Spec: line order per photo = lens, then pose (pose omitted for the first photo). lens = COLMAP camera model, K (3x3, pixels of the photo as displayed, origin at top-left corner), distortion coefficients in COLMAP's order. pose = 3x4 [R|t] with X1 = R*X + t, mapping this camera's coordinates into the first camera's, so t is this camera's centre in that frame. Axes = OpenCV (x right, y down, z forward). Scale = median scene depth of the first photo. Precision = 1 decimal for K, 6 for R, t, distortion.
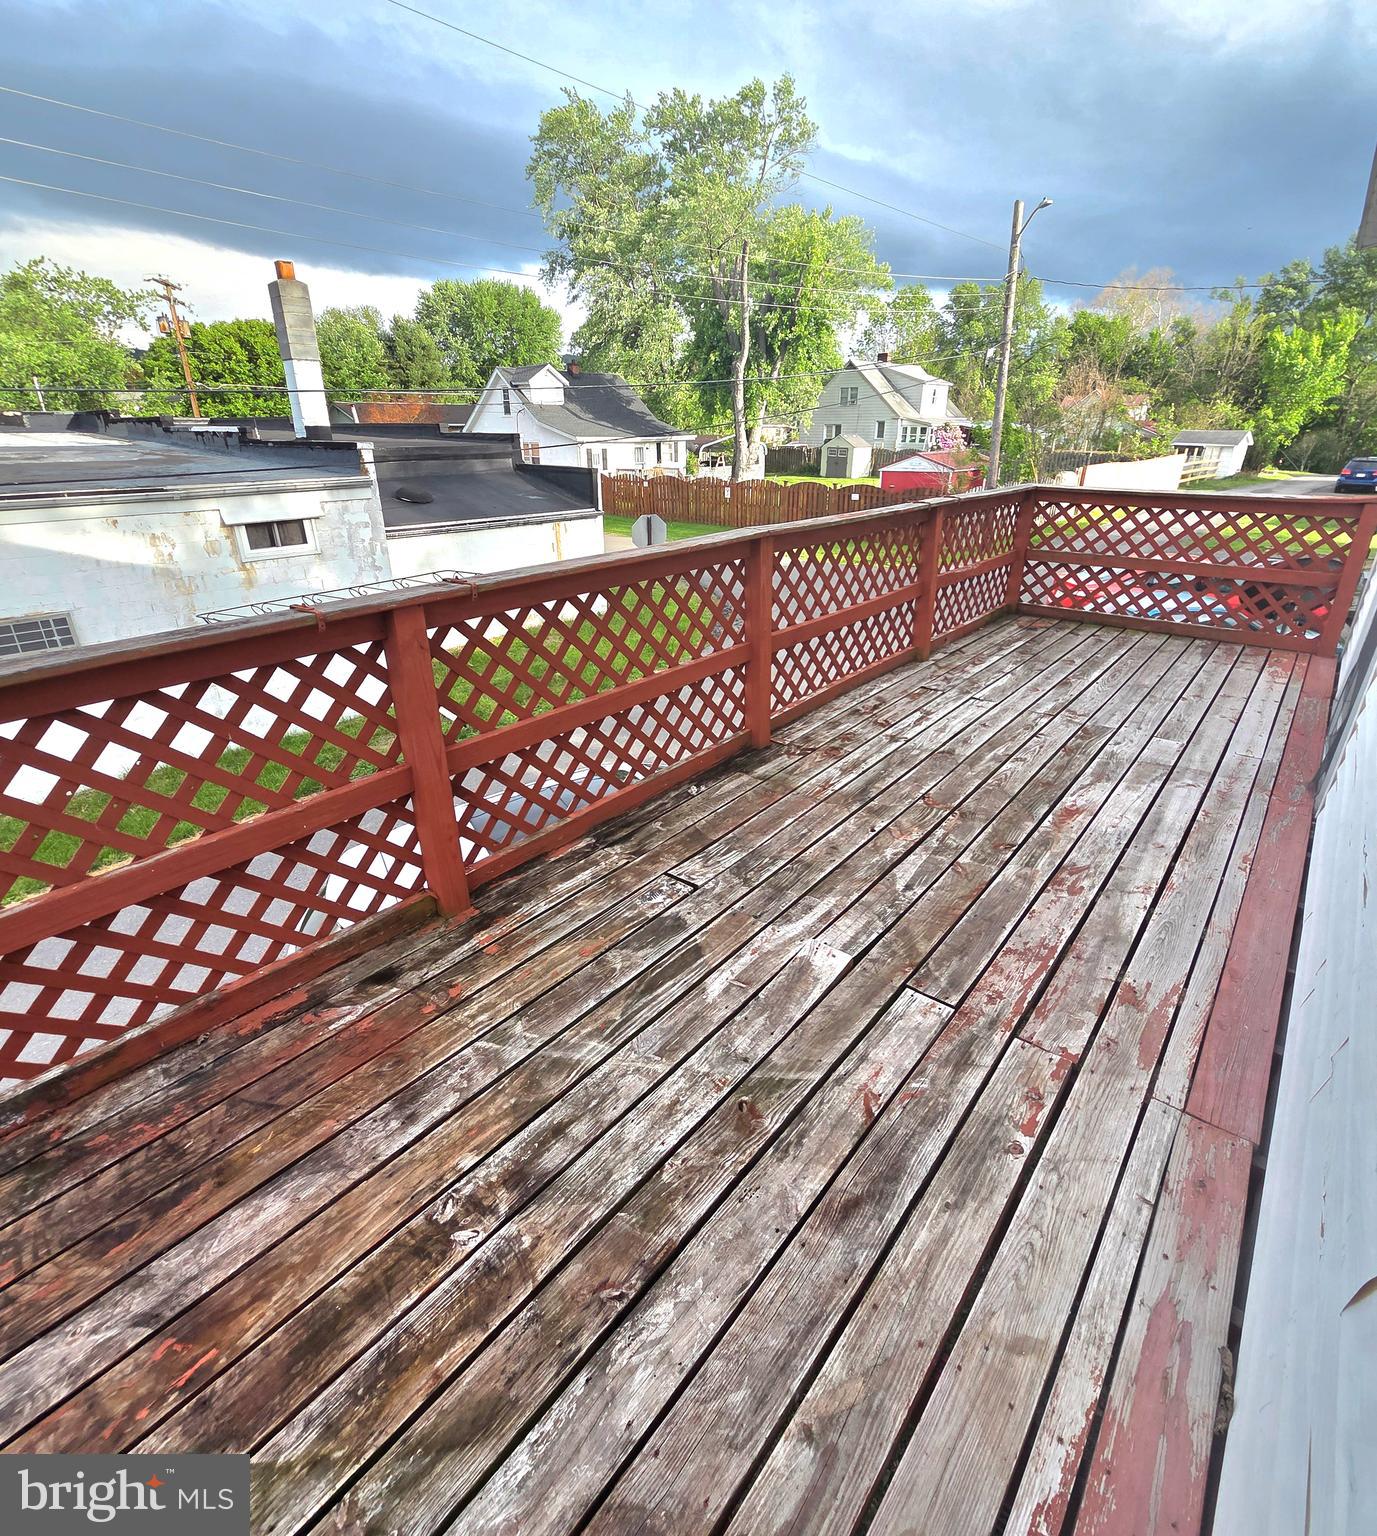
lens RADIAL K [[750.7, 0, 689.4], [0, 750.7, 766.6], [0, 0, 1]] dist [0.002113, -0.002639]
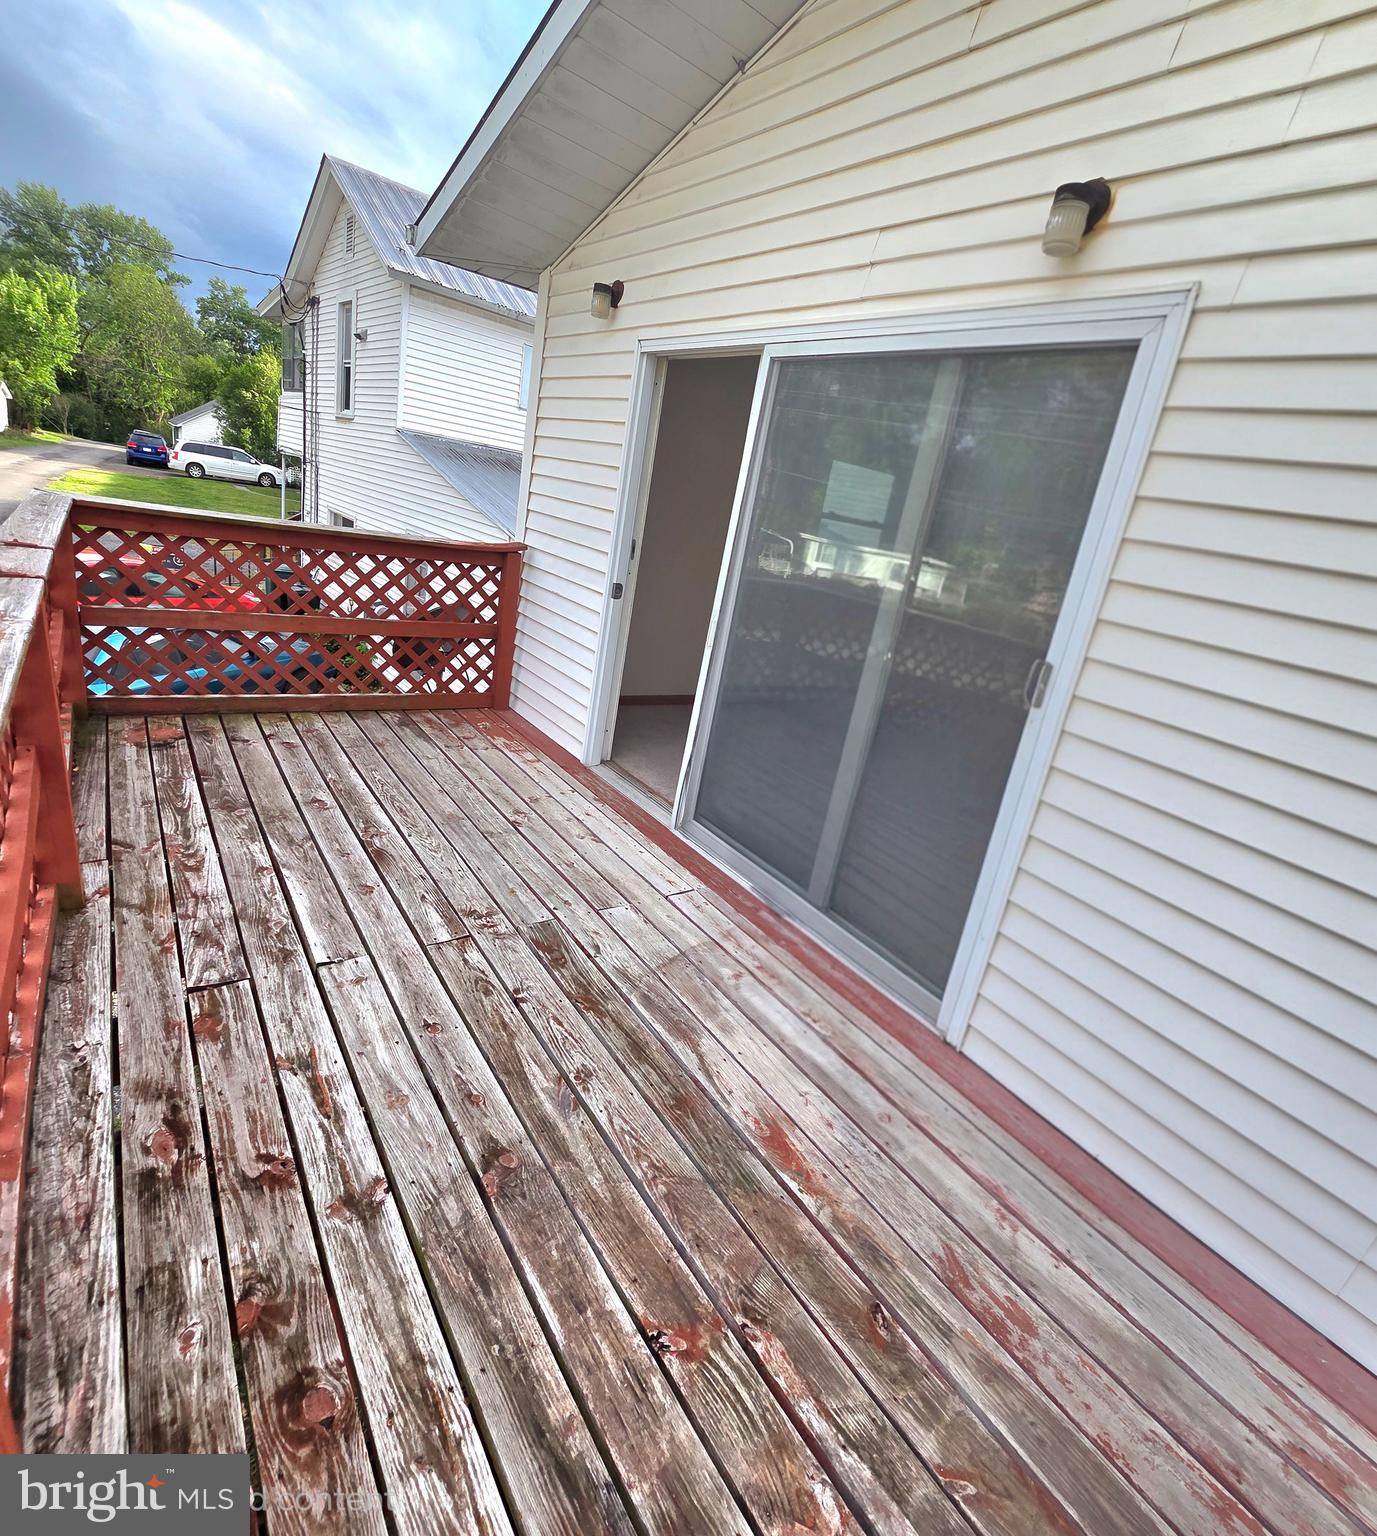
lens RADIAL K [[750.7, 0, 691.8], [0, 750.7, 767.5], [0, 0, 1]] dist [0.002113, -0.002639]
pose [[0.240588, -0.280914, 0.929088, 0.006046], [0.237018, 0.945230, 0.224418, -0.309599], [-0.941244, 0.166219, 0.293992, 0.676278]]
